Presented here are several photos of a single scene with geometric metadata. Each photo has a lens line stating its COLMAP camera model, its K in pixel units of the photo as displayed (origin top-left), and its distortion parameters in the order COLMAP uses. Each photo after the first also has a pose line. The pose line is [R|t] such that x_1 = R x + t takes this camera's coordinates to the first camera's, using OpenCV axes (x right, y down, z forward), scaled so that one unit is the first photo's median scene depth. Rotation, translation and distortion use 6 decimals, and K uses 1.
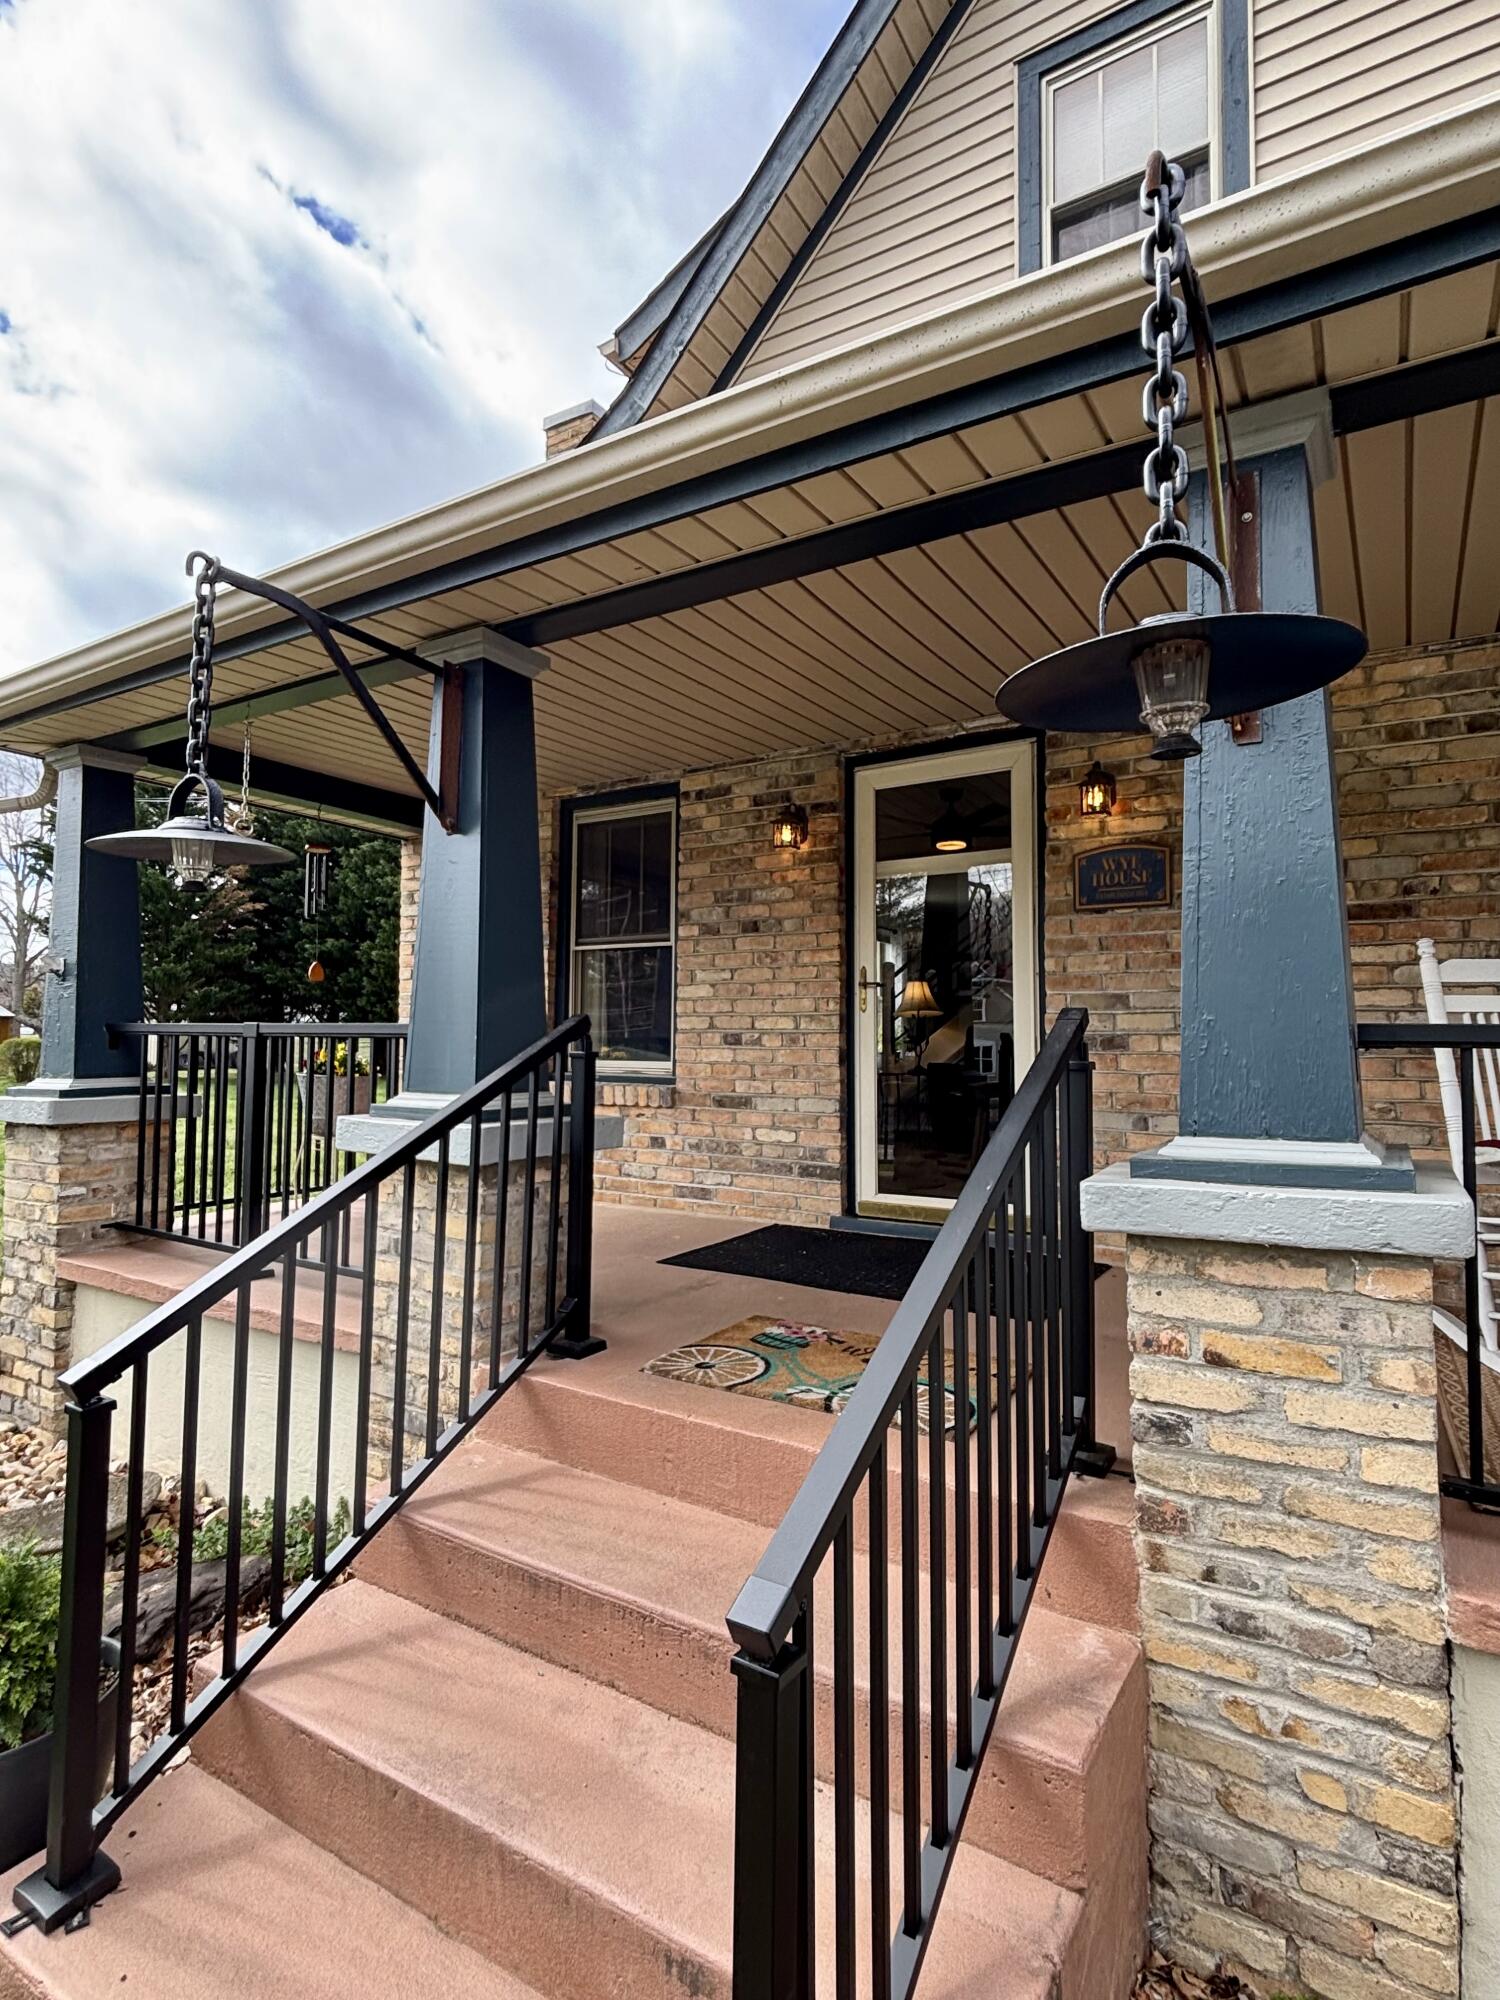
lens RADIAL K [[1025.0, 0, 750.0], [0, 1025.0, 1000.0], [0, 0, 1]] dist [0.041687, -0.050078]
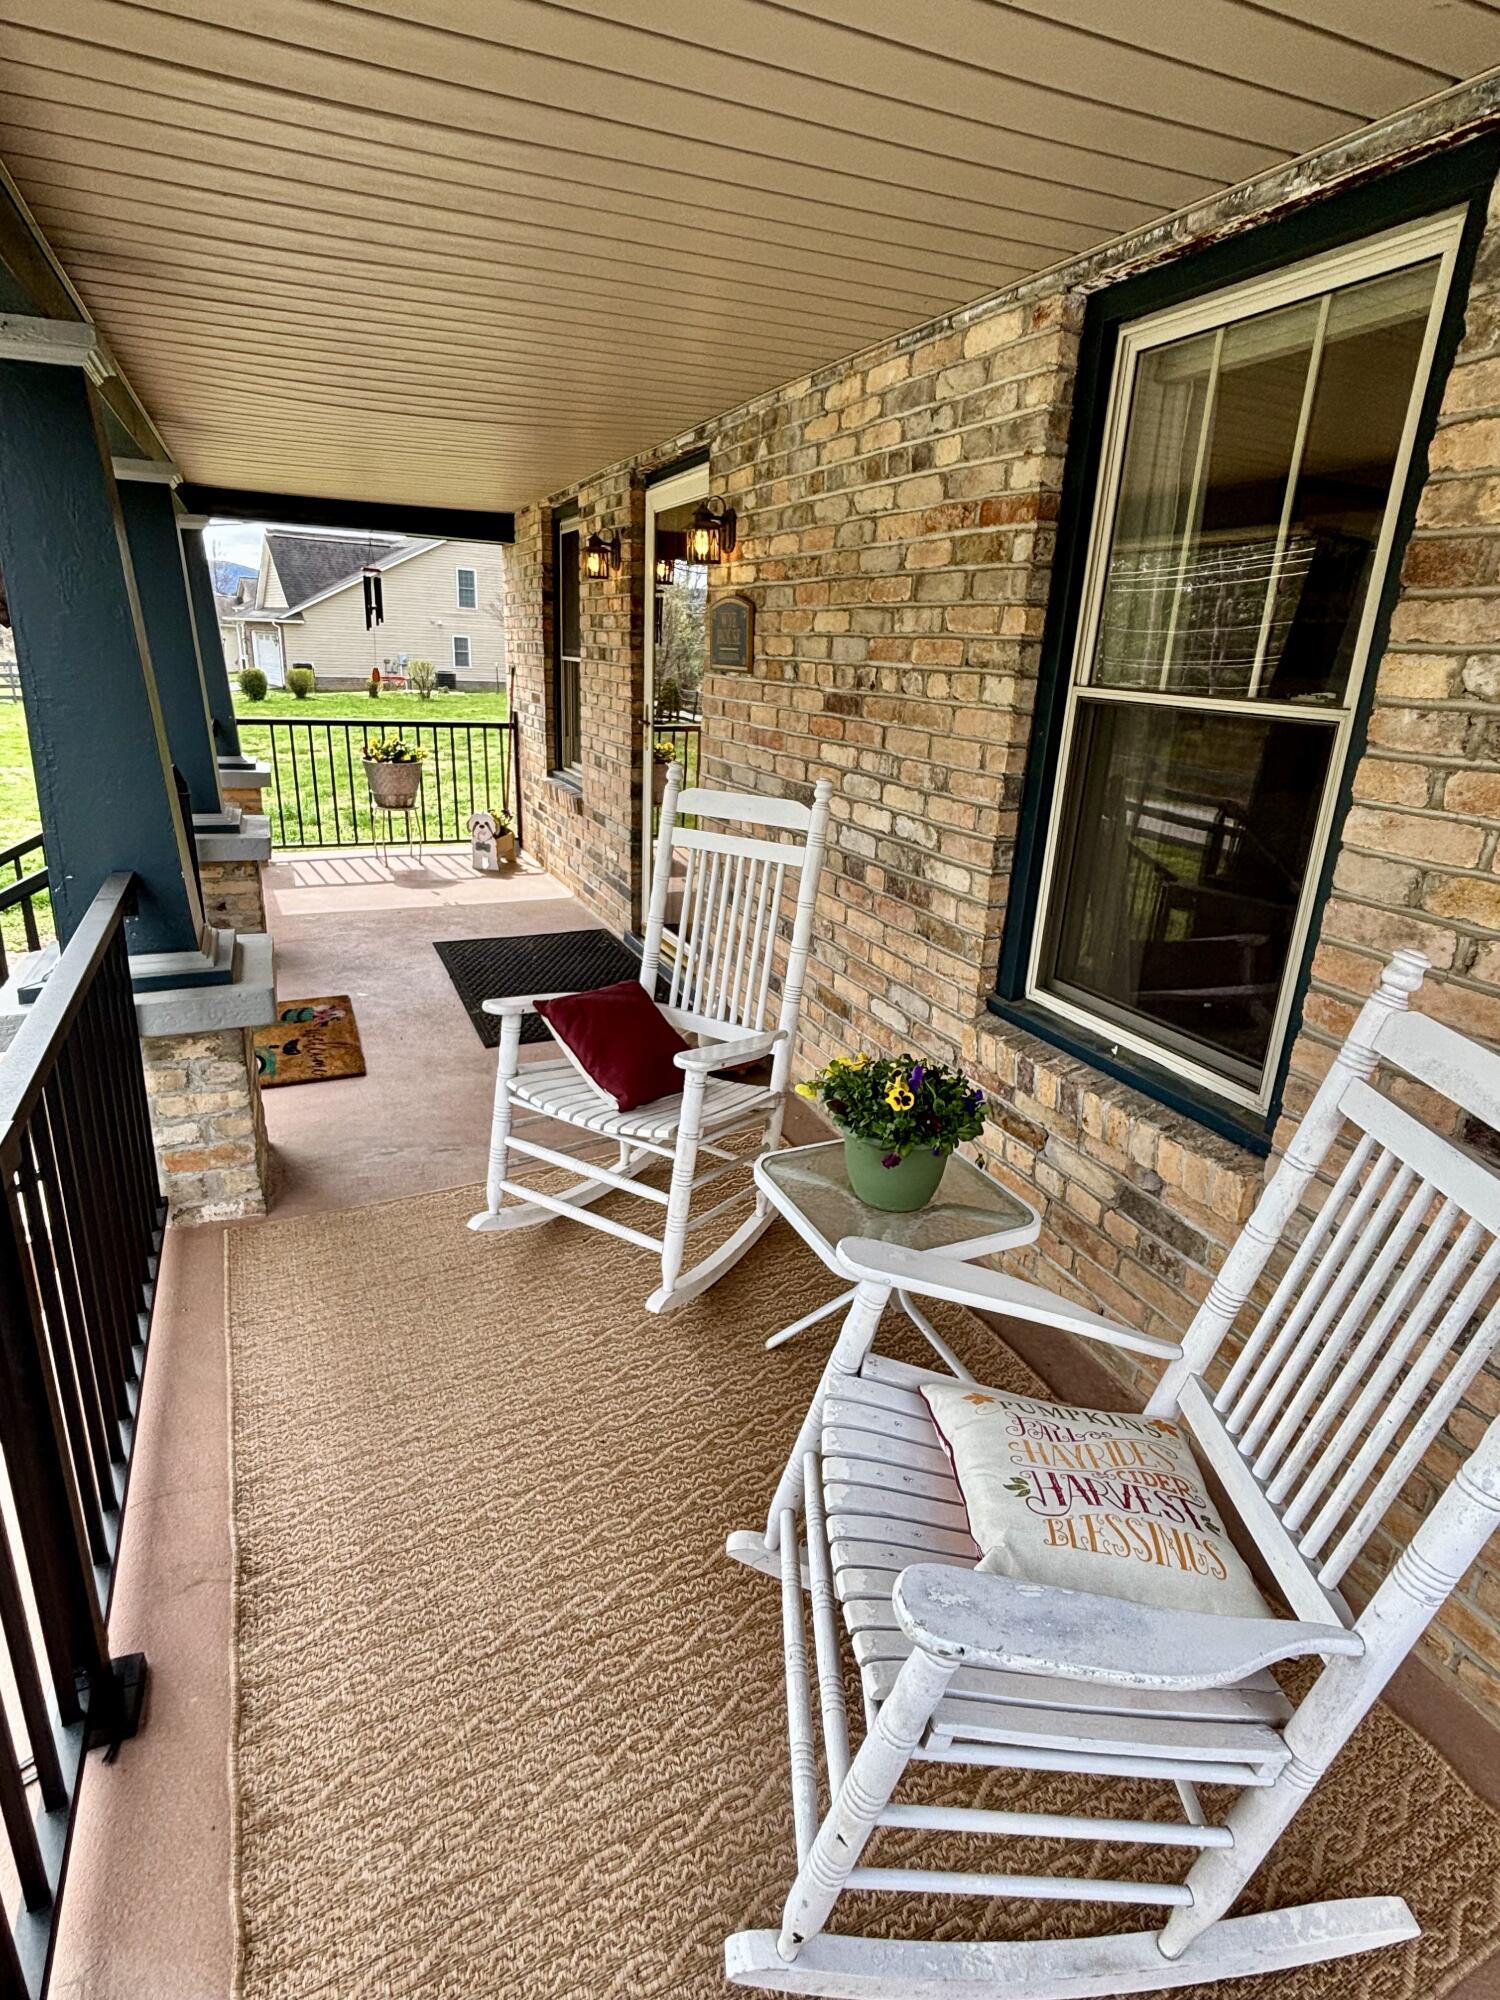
lens RADIAL K [[1025.0, 0, 750.0], [0, 1025.0, 1000.0], [0, 0, 1]] dist [0.041687, -0.050078]
pose [[0.822559, 0.204707, -0.530558, 0.876924], [-0.002182, 0.934094, 0.357021, -0.134509], [0.568676, -0.292512, 0.768794, 0.186672]]
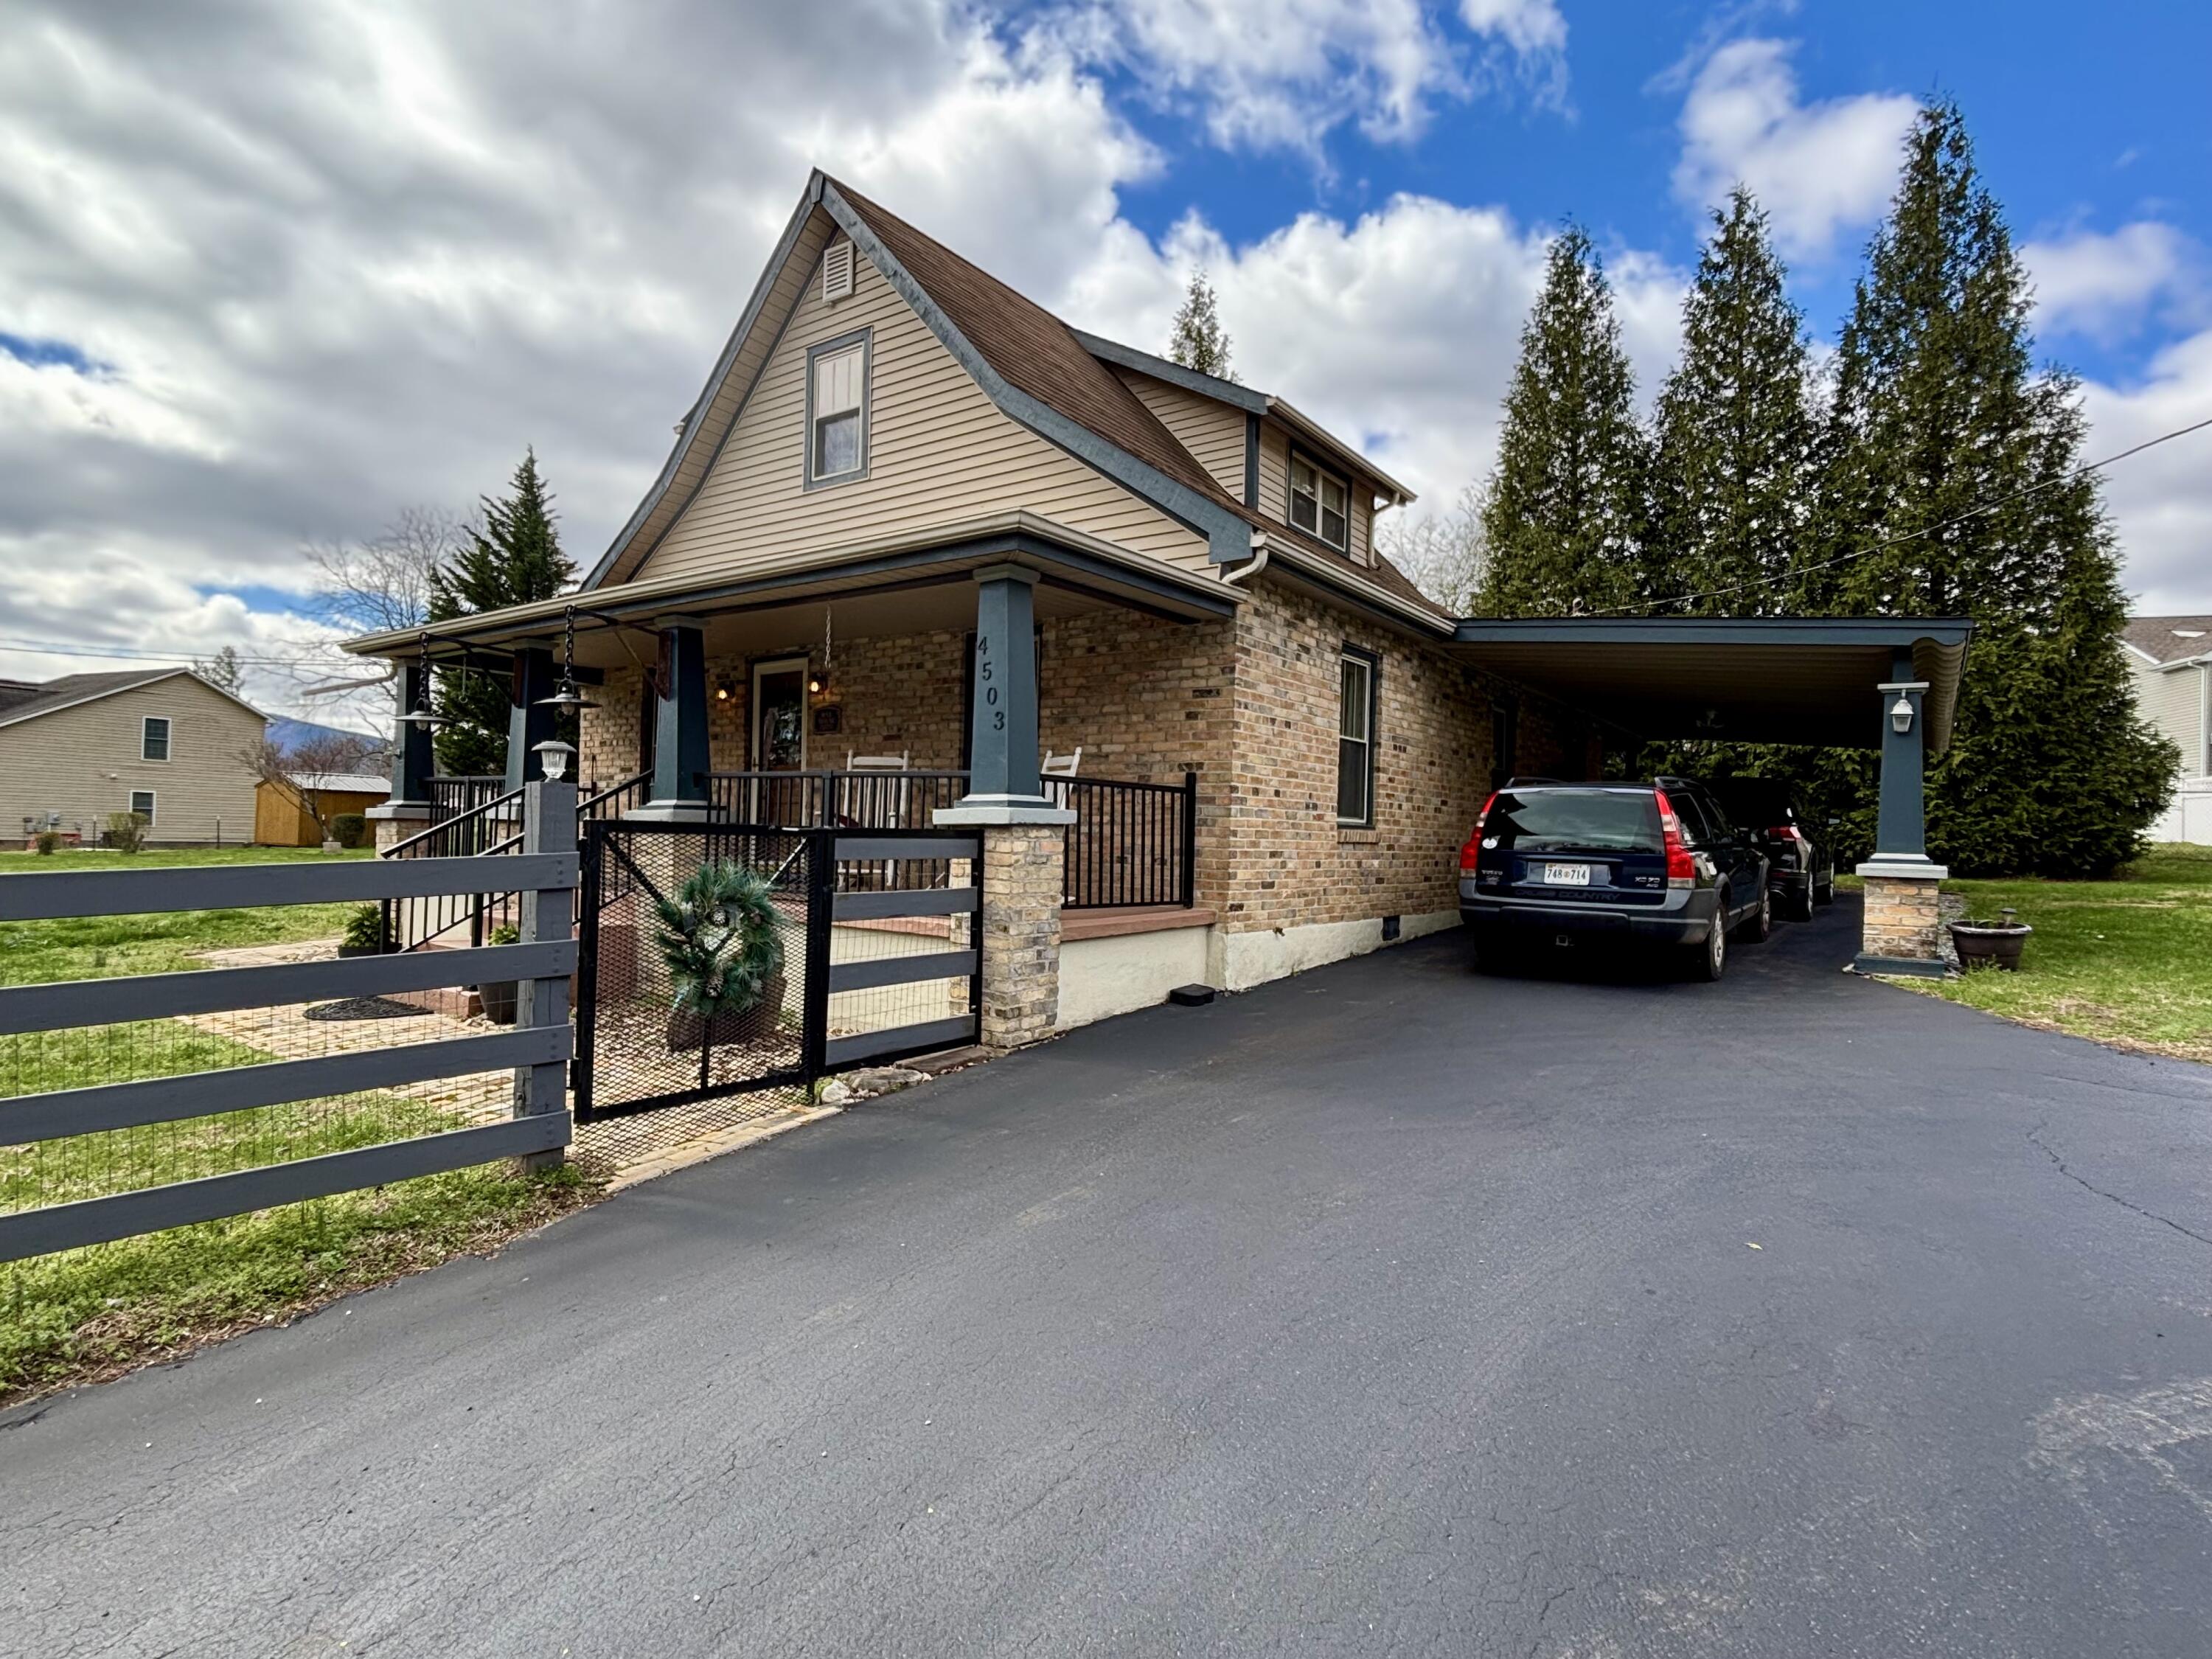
lens RADIAL K [[1133.7, 0, 1111.2], [0, 1133.7, 829.2], [0, 0, 1]] dist [0.041687, -0.050078]
pose [[0.997342, 0.016850, -0.070883, 1.125154], [-0.014472, 0.999319, 0.033928, 0.030840], [0.071407, -0.032812, 0.996907, -1.463282]]
